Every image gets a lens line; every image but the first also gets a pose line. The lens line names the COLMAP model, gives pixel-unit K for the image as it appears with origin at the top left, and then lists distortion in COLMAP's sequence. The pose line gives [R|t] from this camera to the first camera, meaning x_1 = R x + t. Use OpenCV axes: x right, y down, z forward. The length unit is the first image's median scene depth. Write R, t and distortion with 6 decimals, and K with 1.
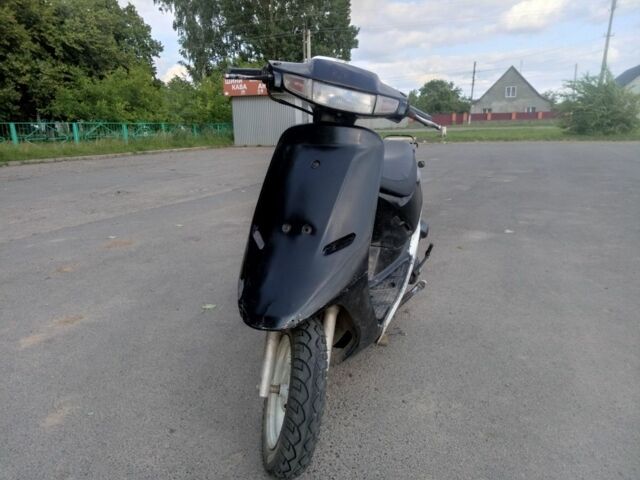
lens RADIAL K [[500.8, 0, 320.0], [0, 500.8, 240.0], [0, 0, 1]] dist [0.010562, -0.013263]
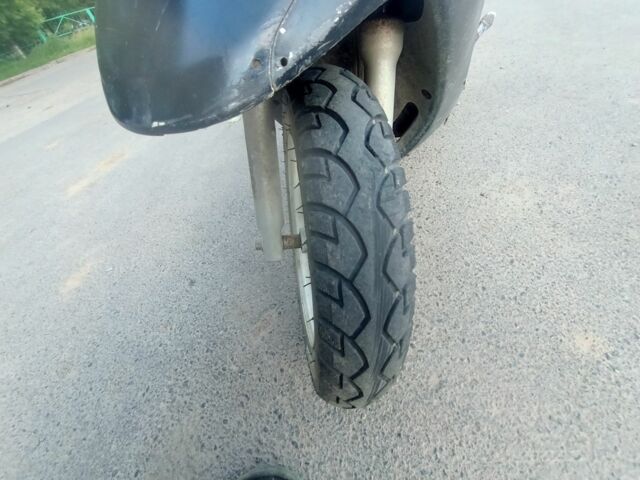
lens RADIAL K [[292.5, 0, 320.0], [0, 292.5, 240.0], [0, 0, 1]] dist [-0.005786, -0.001691]
pose [[0.978805, -0.147186, -0.142396, -0.015035], [0.199617, 0.841040, 0.502797, 0.126197], [0.045756, -0.520565, 0.852595, 0.642230]]
